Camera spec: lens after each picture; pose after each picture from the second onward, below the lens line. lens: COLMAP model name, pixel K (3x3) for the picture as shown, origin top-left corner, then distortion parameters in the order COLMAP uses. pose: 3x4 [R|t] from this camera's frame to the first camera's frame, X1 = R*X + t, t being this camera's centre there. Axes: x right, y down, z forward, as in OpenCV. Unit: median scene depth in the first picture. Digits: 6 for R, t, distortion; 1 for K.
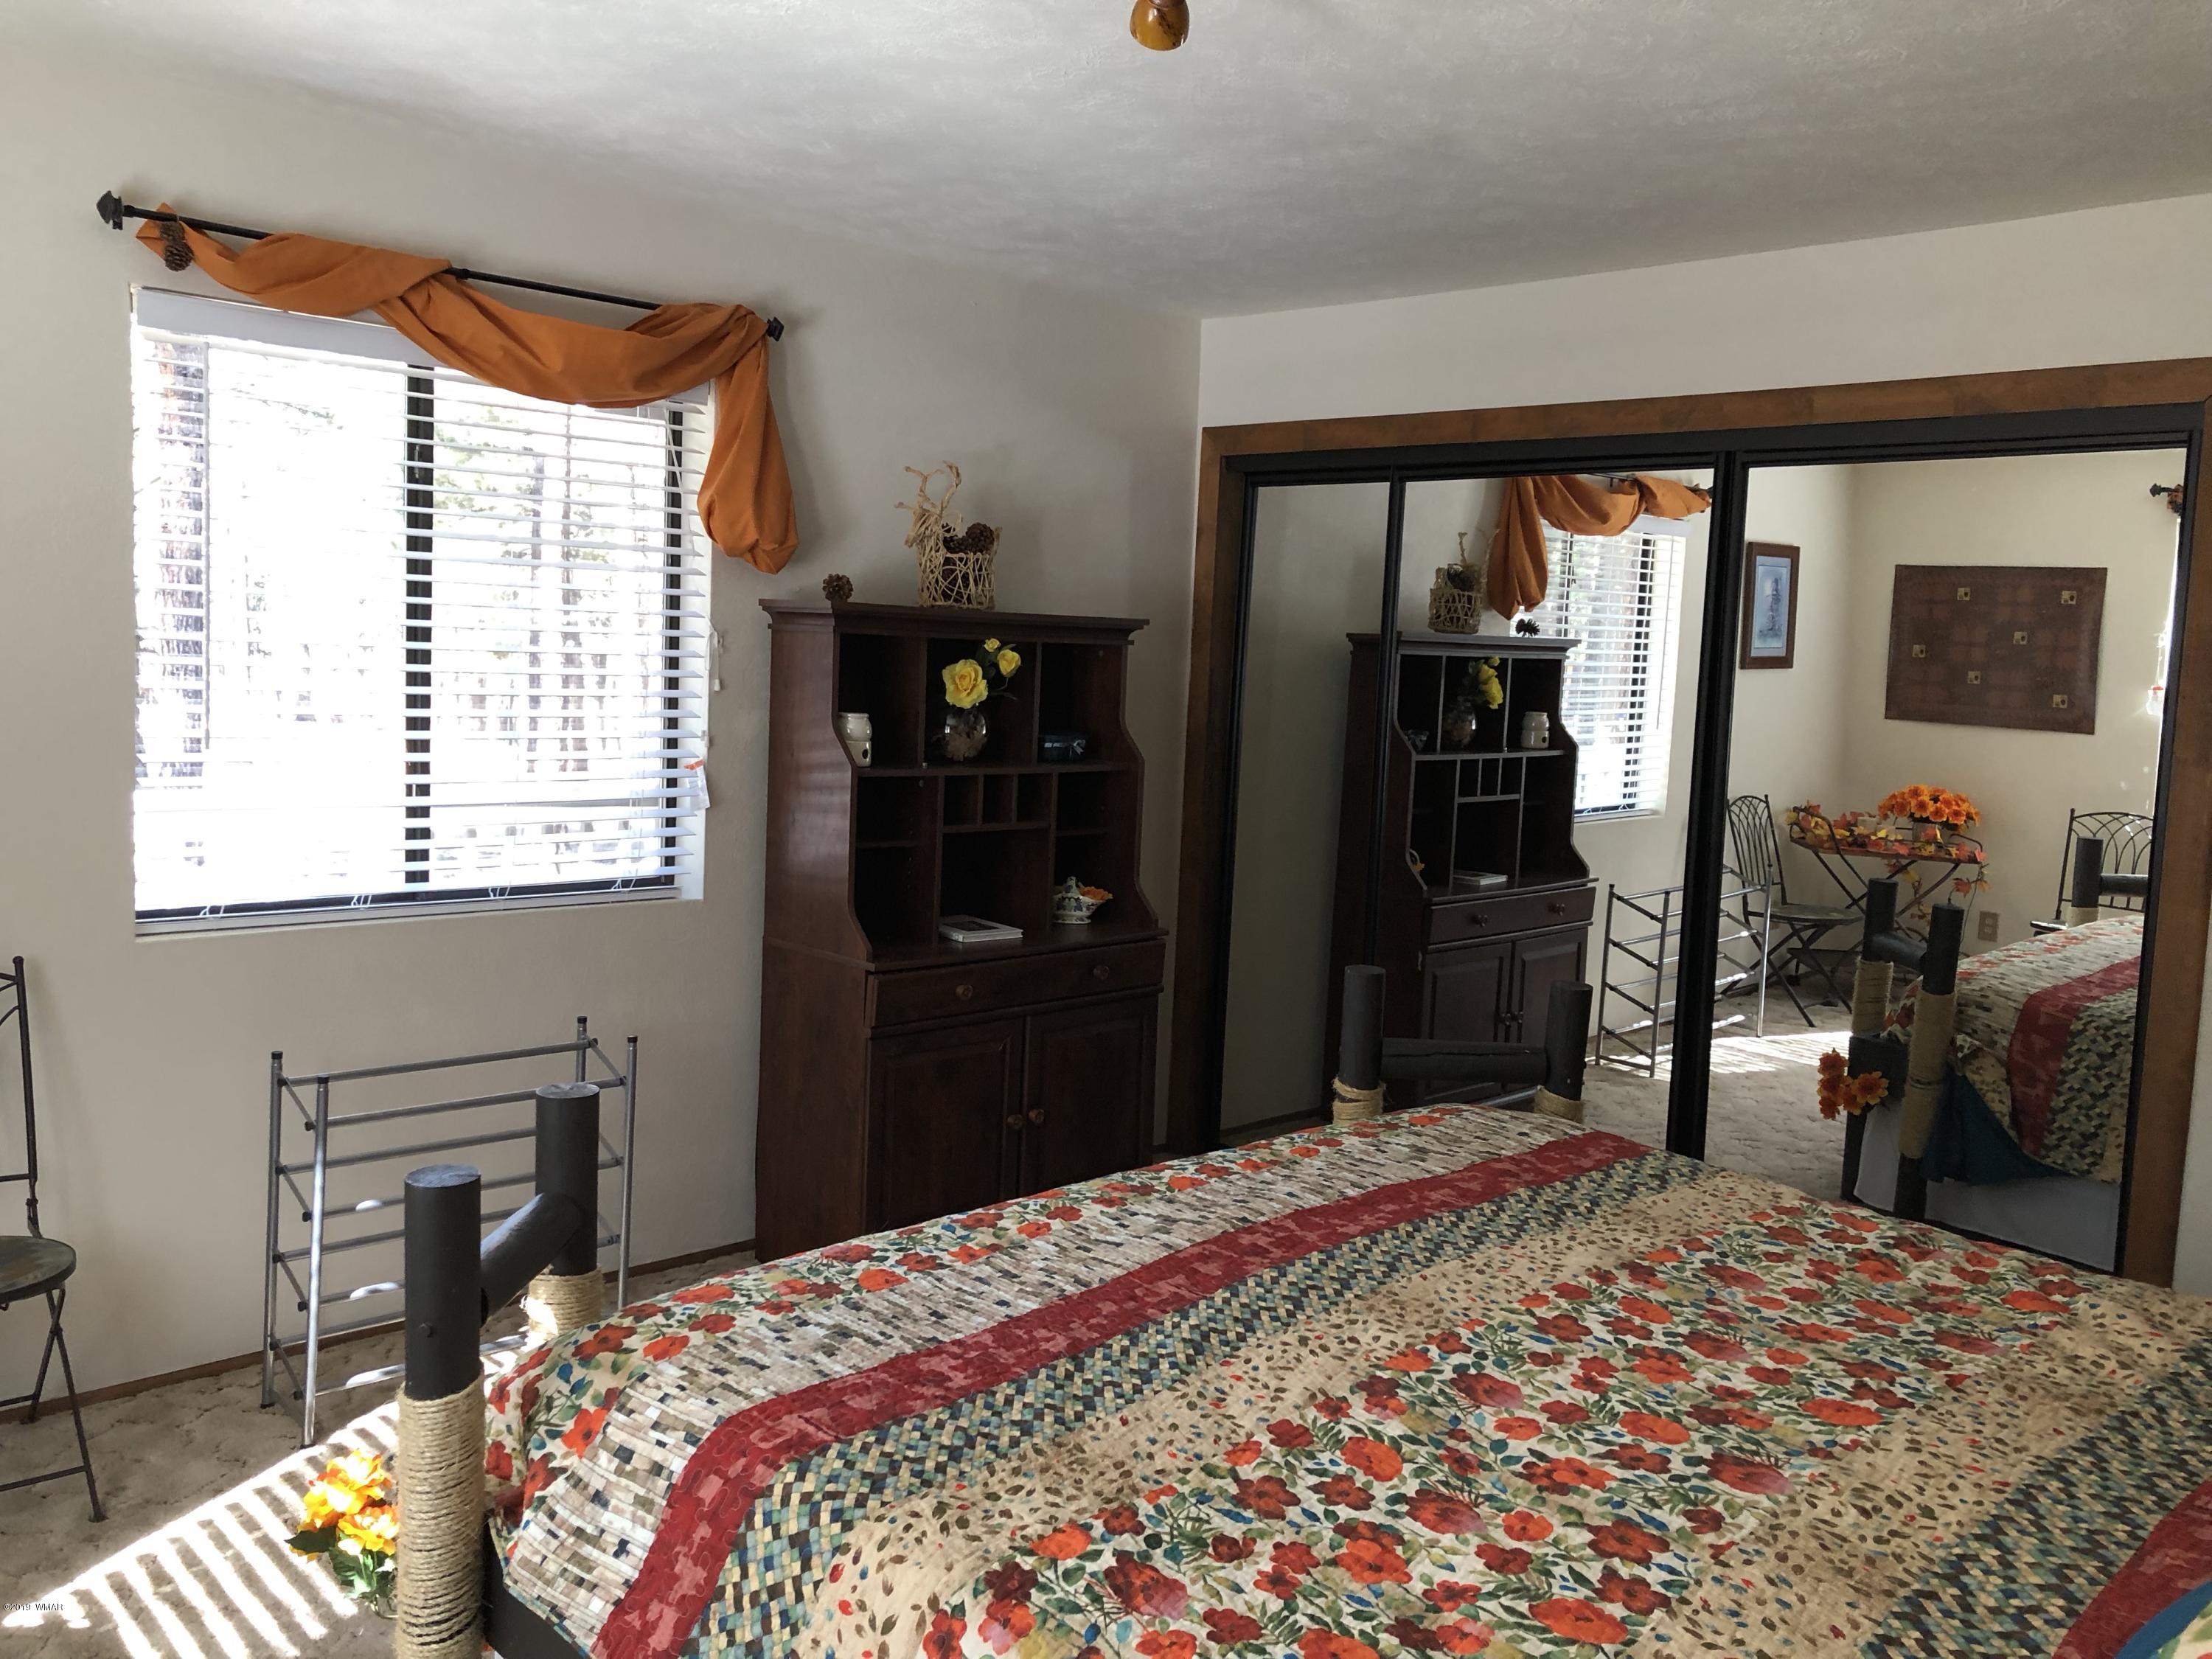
lens RADIAL K [[1798.8, 0, 1093.0], [0, 1798.8, 803.3], [0, 0, 1]] dist [0.035069, -0.033849]
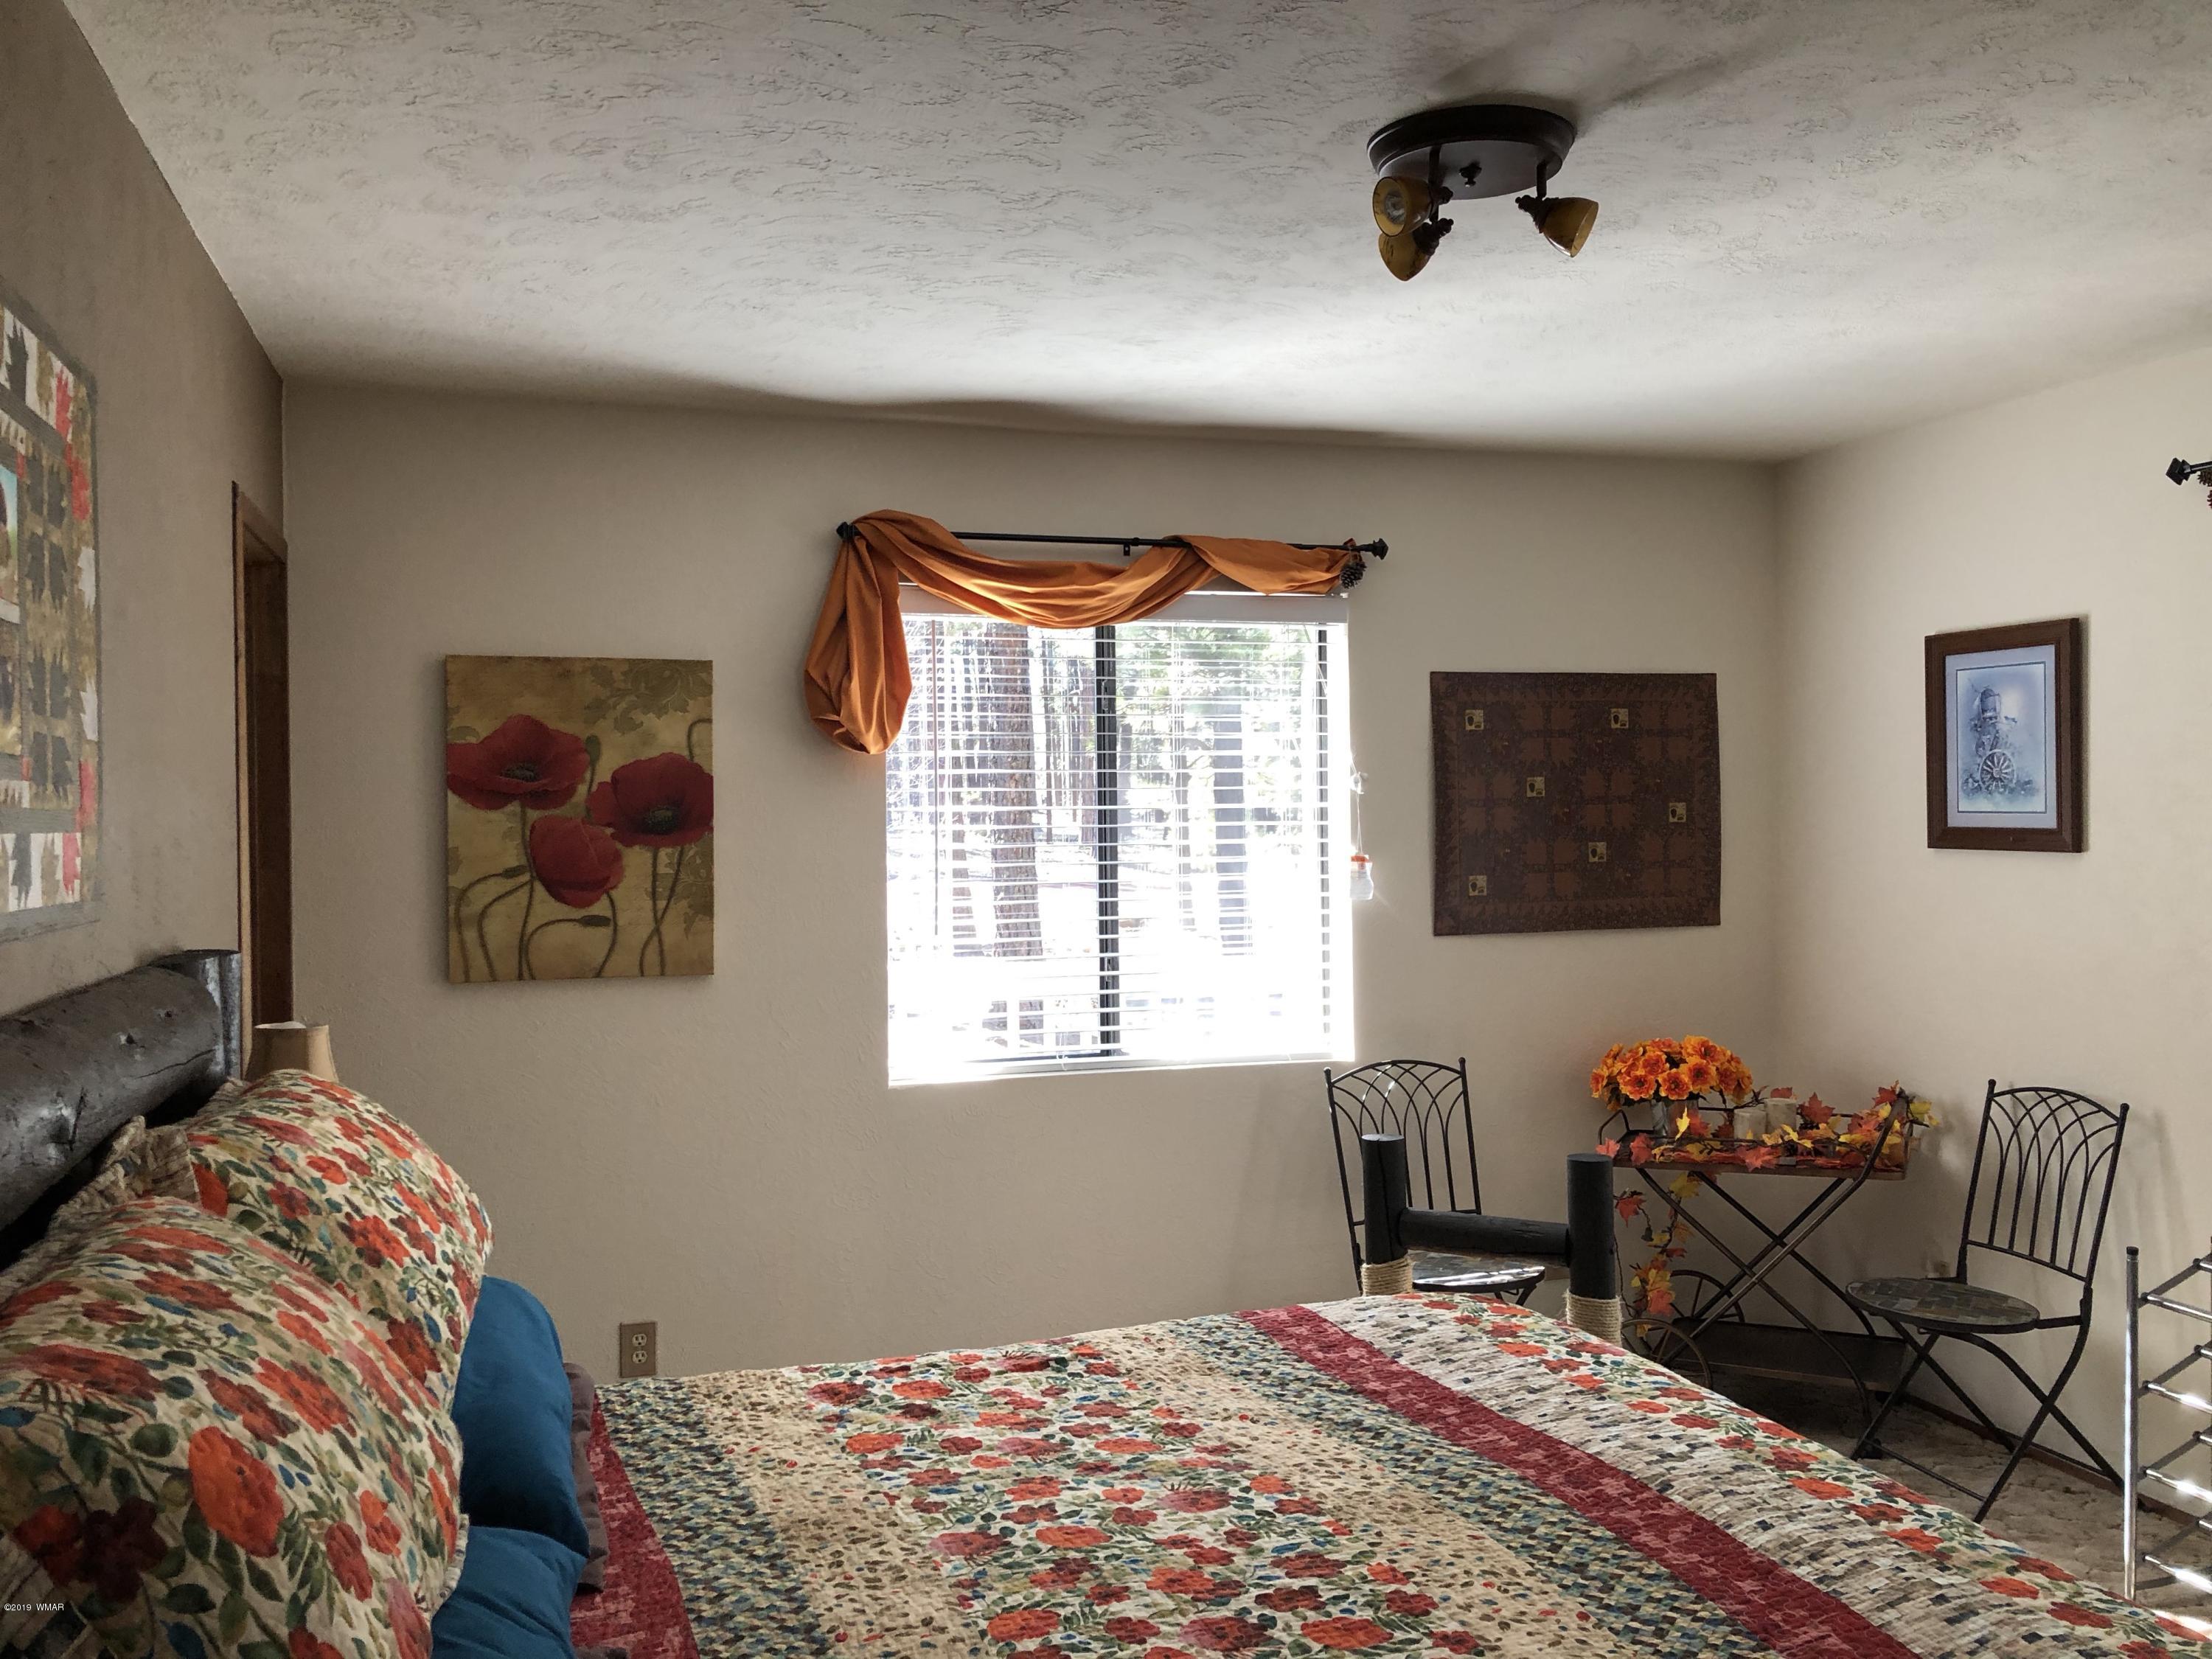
lens RADIAL K [[1798.8, 0, 1117.1], [0, 1798.8, 830.0], [0, 0, 1]] dist [0.035069, -0.033849]
pose [[-0.427720, -0.026352, -0.903527, 1.173022], [-0.091143, 0.995738, 0.014105, -0.077473], [0.899305, 0.088384, -0.428299, 1.334592]]
